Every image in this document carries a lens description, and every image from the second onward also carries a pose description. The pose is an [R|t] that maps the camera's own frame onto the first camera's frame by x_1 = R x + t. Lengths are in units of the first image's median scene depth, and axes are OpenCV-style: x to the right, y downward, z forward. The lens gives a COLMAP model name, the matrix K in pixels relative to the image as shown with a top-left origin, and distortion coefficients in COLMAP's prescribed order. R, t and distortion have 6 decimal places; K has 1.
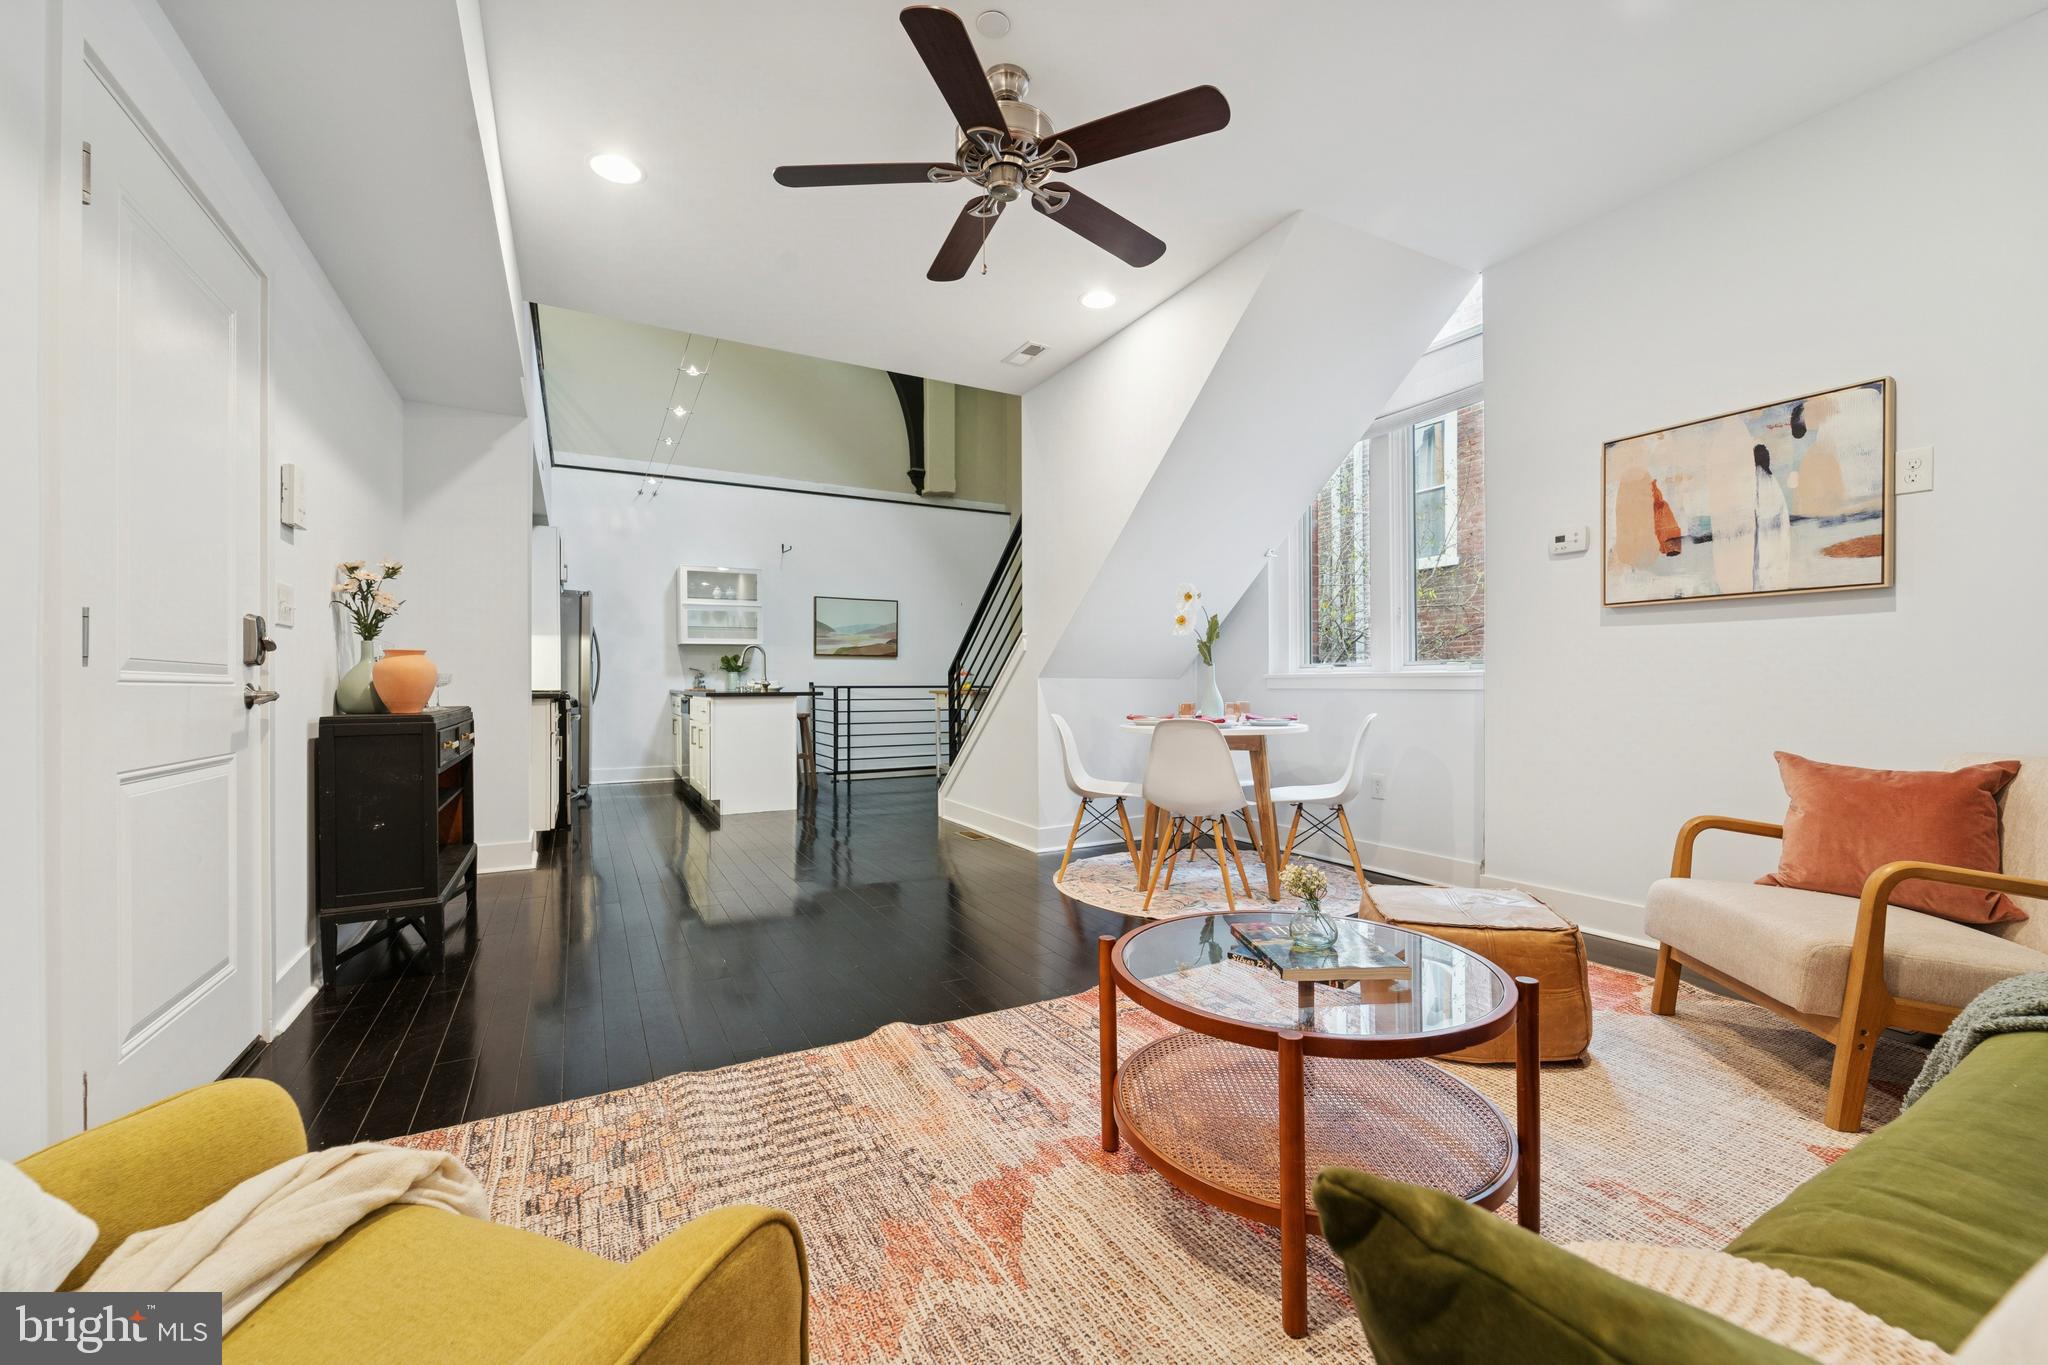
lens RADIAL K [[820.5, 0, 1024.0], [0, 820.5, 682.5], [0, 0, 1]] dist [-0.001073, -0.000276]
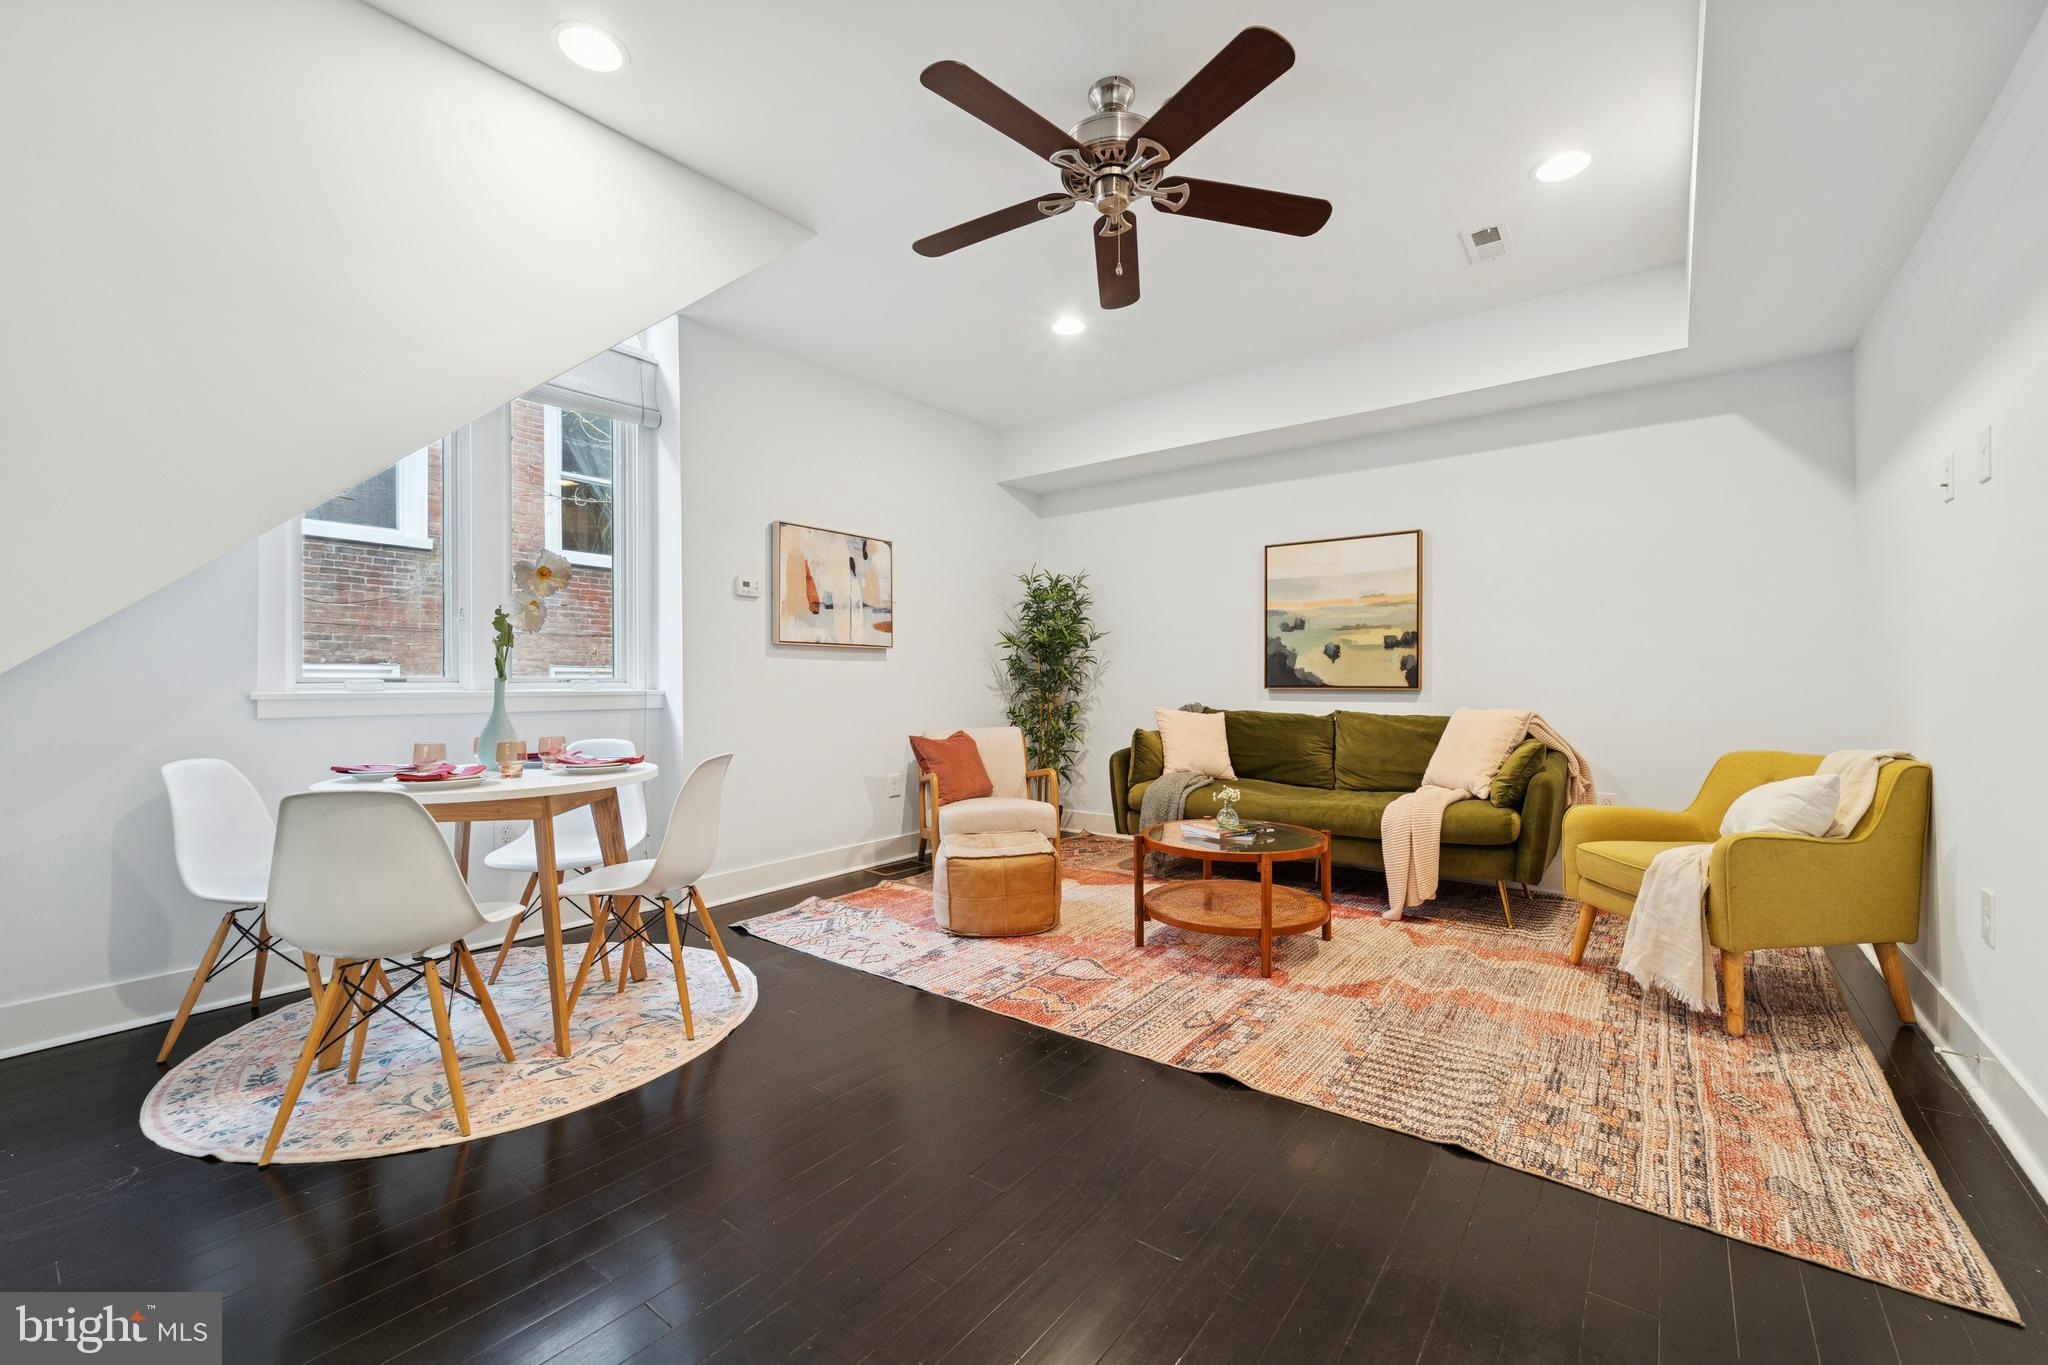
lens RADIAL K [[820.5, 0, 1024.0], [0, 820.5, 682.5], [0, 0, 1]] dist [-0.001073, -0.000276]
pose [[-0.397819, 0.006482, 0.917441, -0.430904], [0.006257, 0.999971, -0.004352, -0.012204], [-0.917443, 0.004009, -0.397848, 0.733505]]
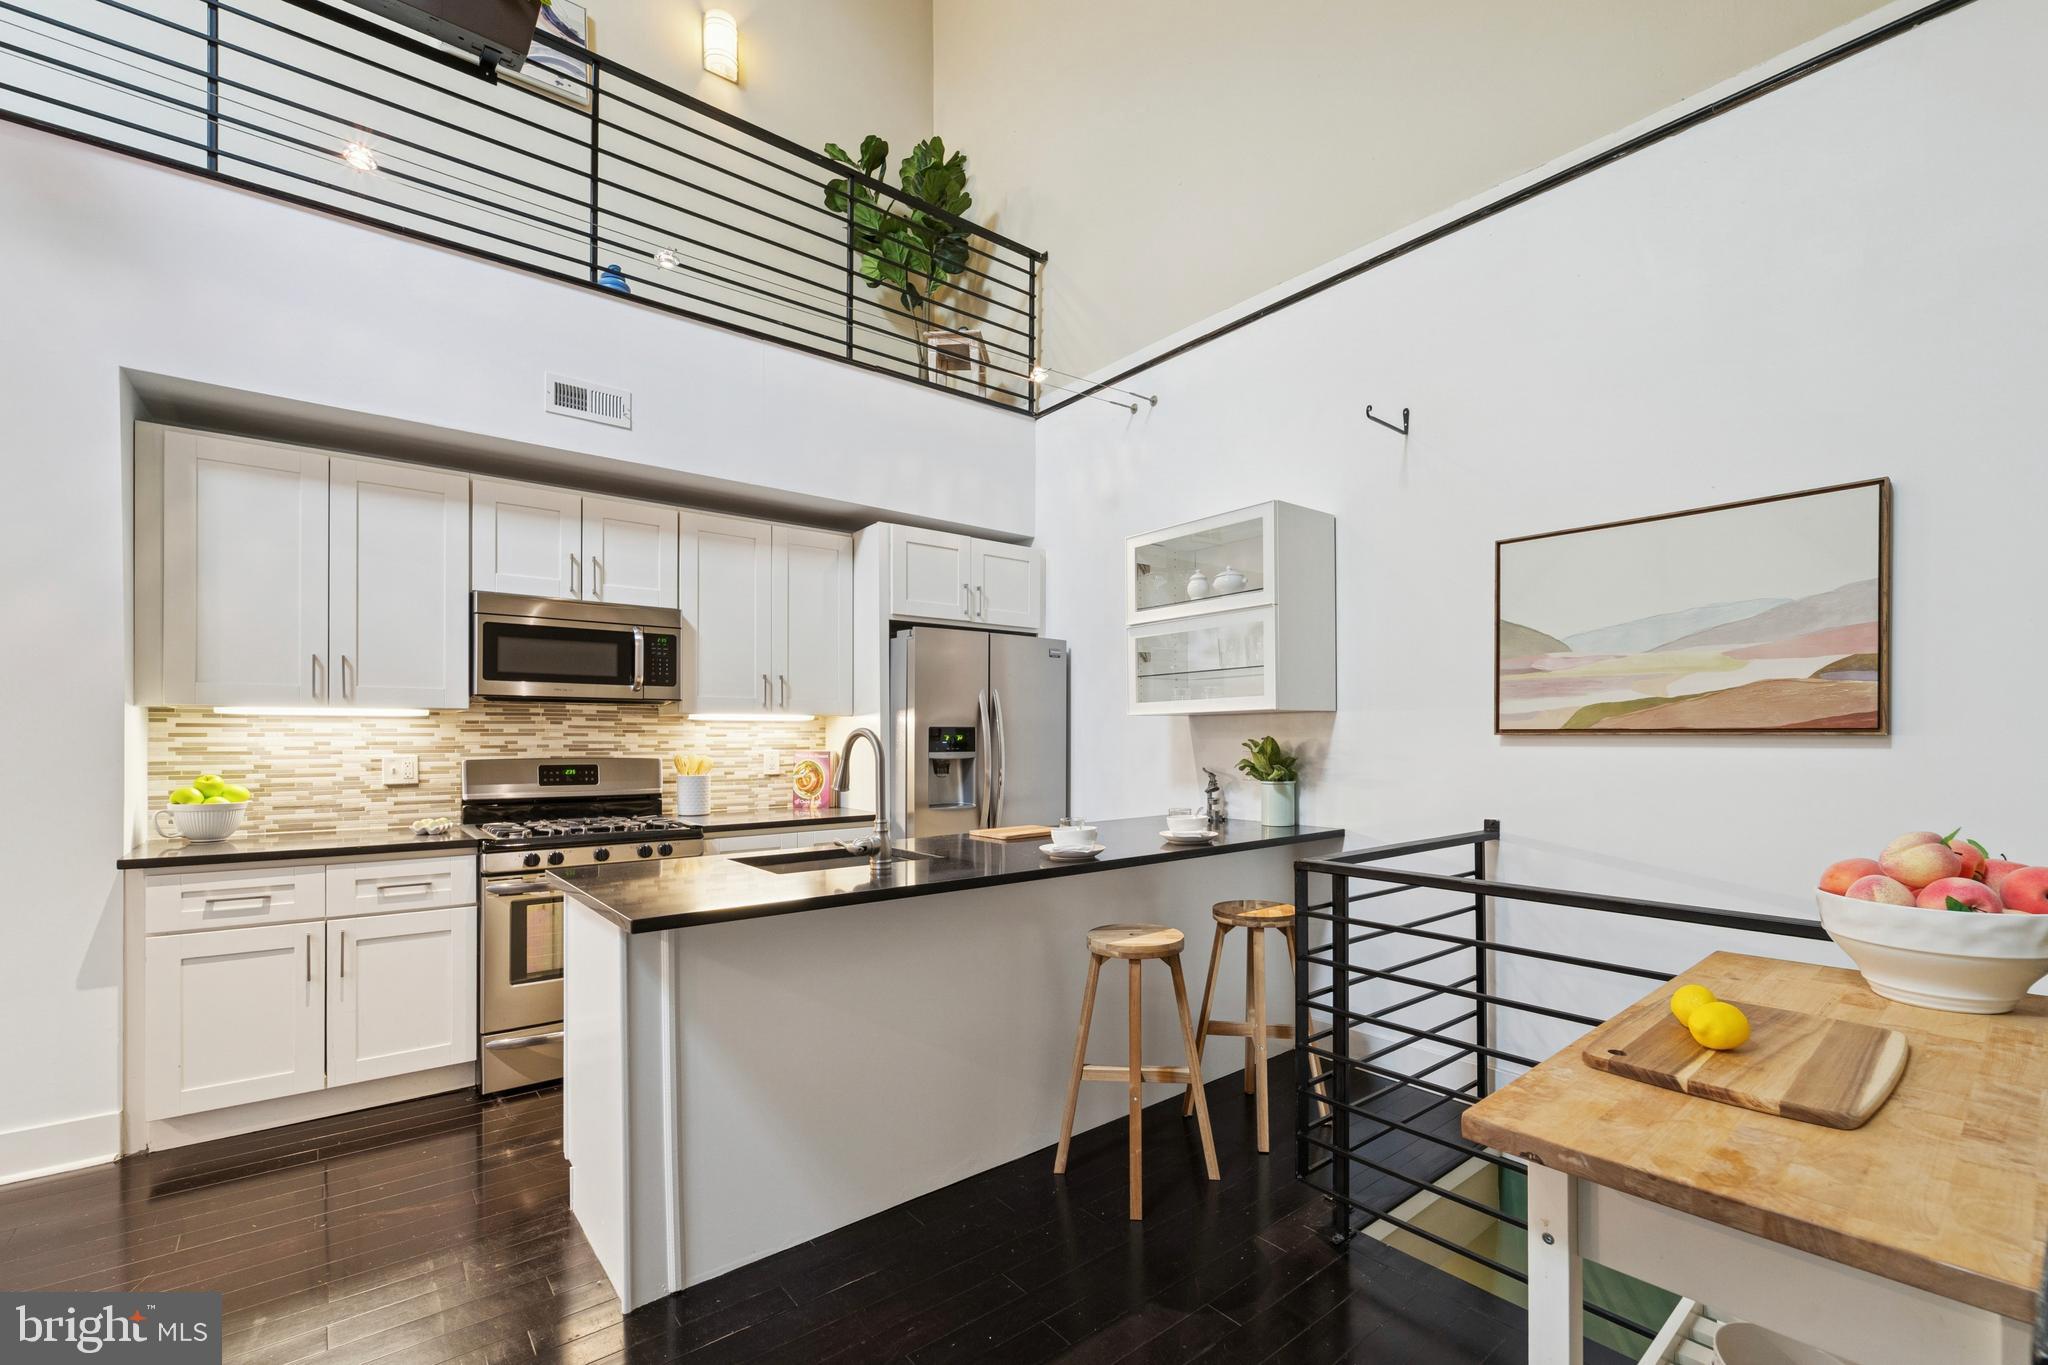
lens RADIAL K [[876.4, 0, 1033.0], [0, 876.4, 740.6], [0, 0, 1]] dist [0.000738, -0.000191]
pose [[0.190157, 0.003668, -0.981747, 0.061937], [0.002292, 0.999989, 0.004180, -0.058884], [0.981751, -0.003045, 0.190147, 1.402005]]
